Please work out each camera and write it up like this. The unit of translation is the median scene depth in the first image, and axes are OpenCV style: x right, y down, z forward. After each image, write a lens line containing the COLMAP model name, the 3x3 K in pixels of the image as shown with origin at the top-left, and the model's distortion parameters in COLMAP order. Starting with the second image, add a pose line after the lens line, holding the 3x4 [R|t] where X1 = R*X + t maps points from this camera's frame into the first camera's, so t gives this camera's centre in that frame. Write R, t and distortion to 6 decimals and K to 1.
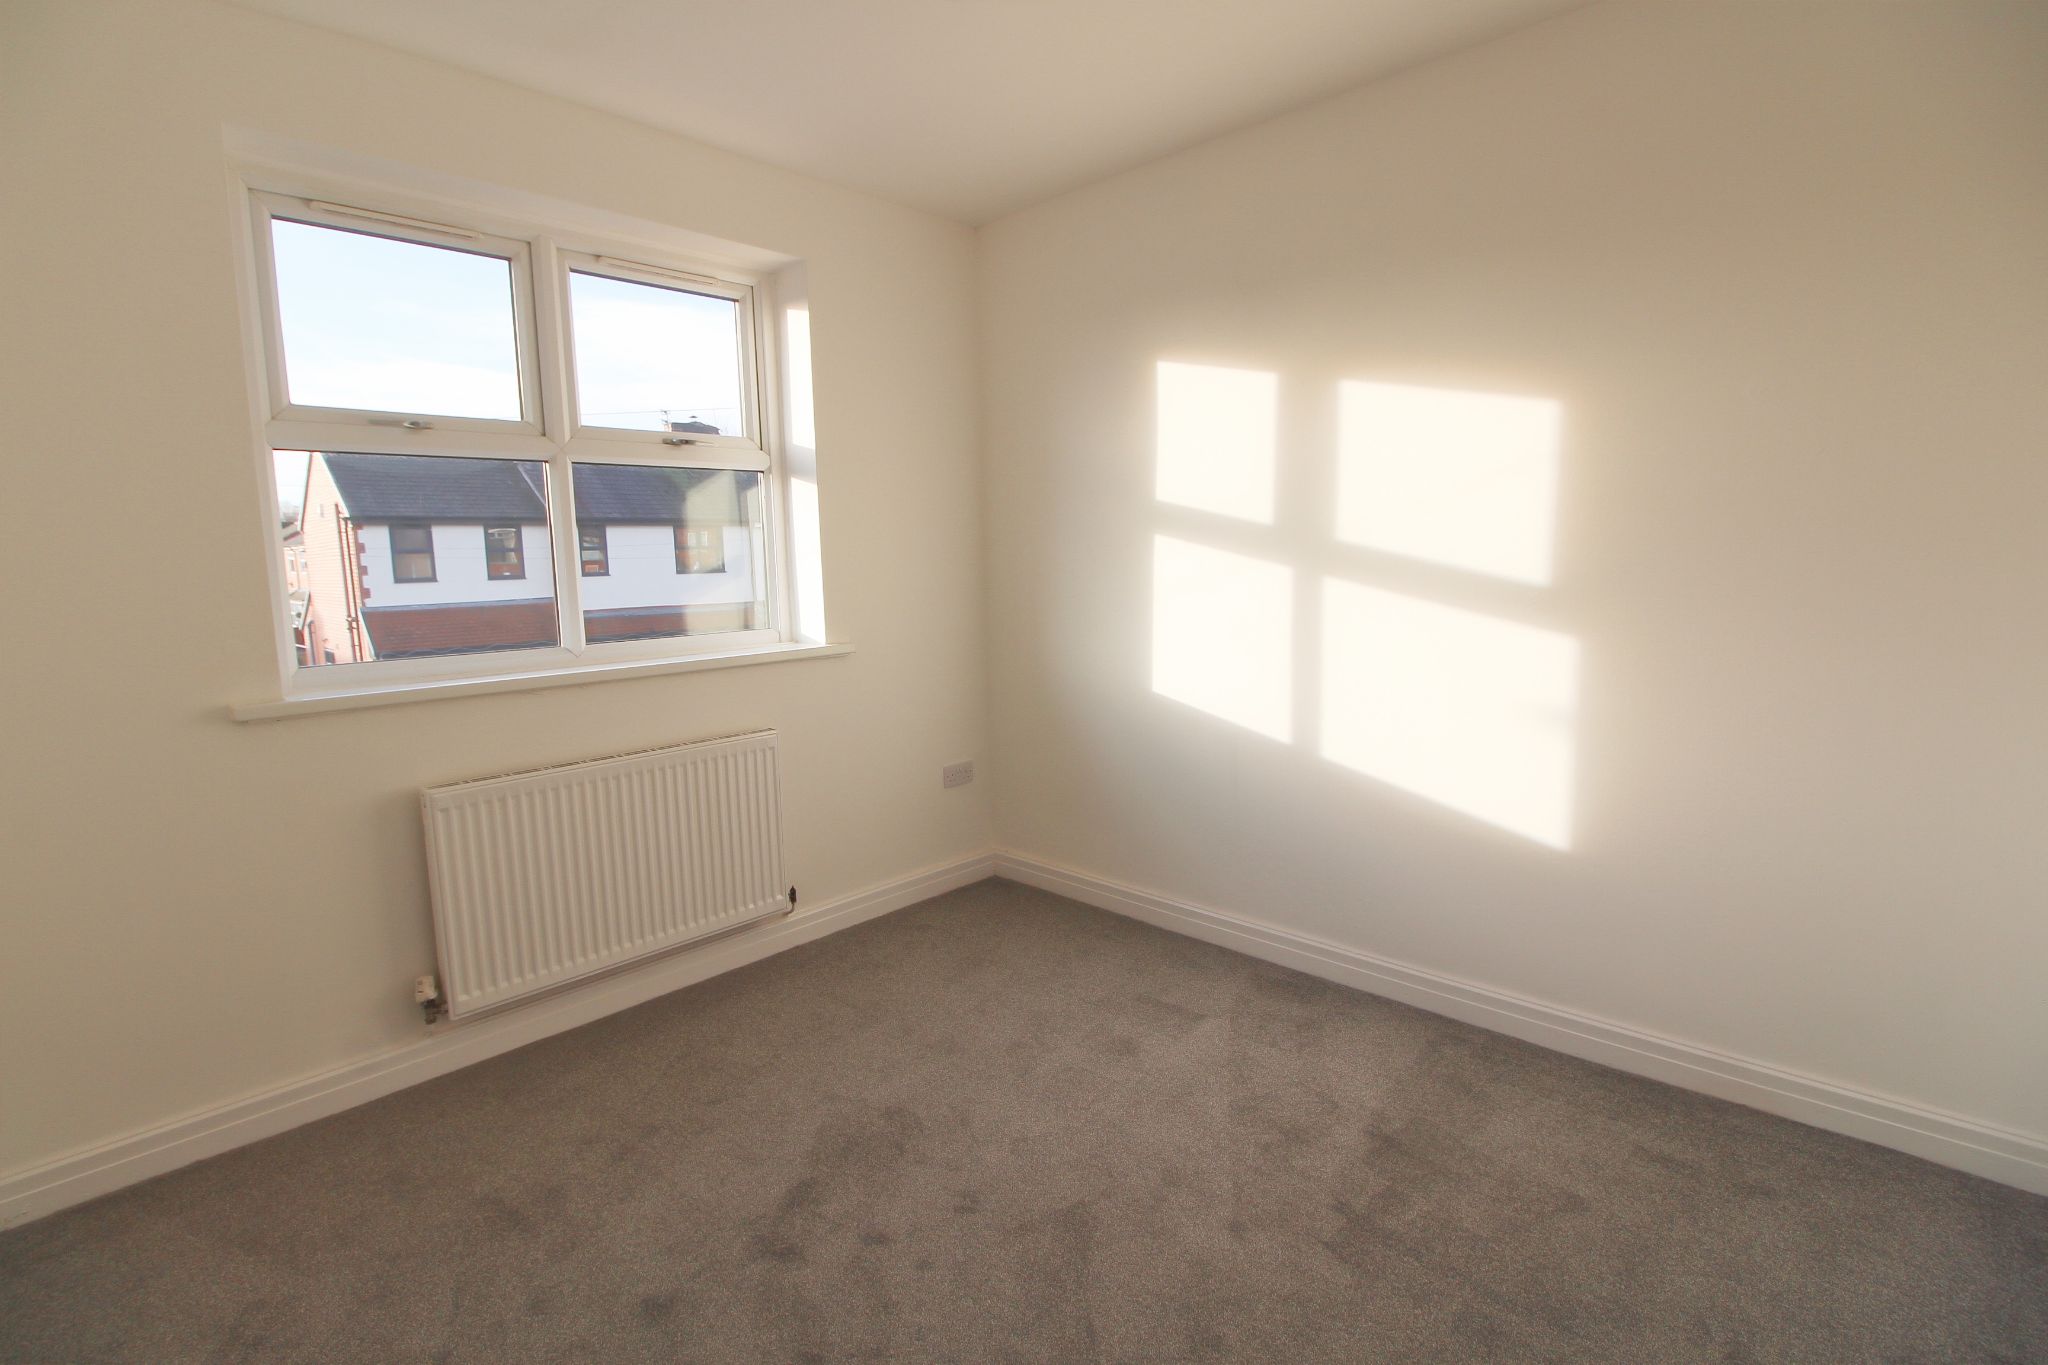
lens RADIAL K [[941.9, 0, 1013.9], [0, 941.9, 676.5], [0, 0, 1]] dist [0.000200, -0.013331]
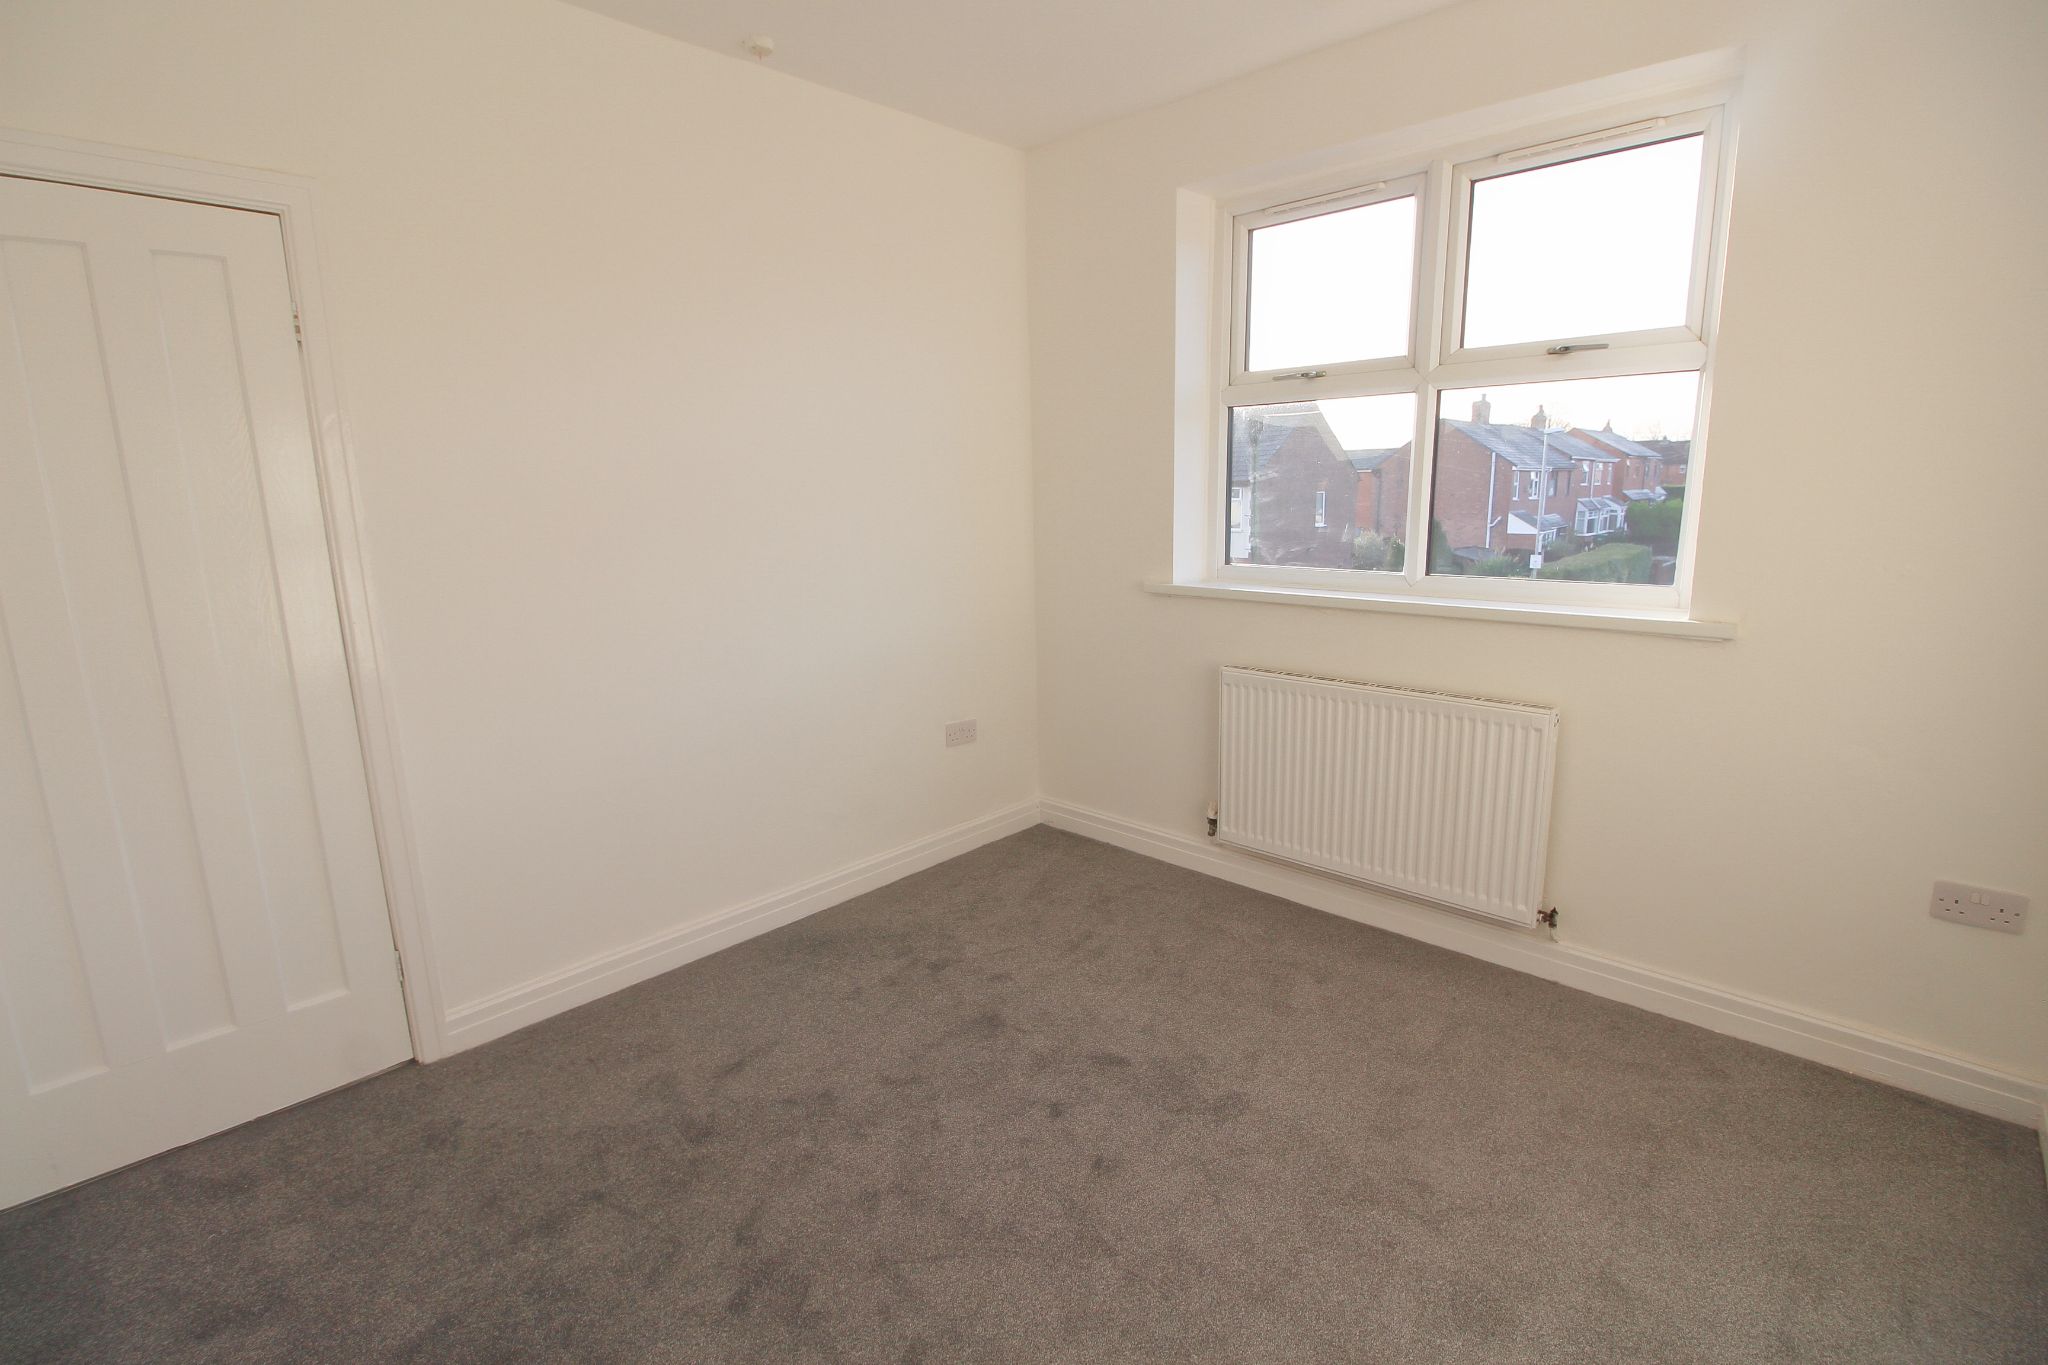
lens RADIAL K [[912.2, 0, 1024.0], [0, 912.2, 682.5], [0, 0, 1]] dist [0.000377, -0.000130]
pose [[0.033106, 0.222107, -0.974460, 0.552539], [-0.125118, 0.968246, 0.216440, -0.088177], [0.991589, 0.114757, 0.059844, 0.577248]]
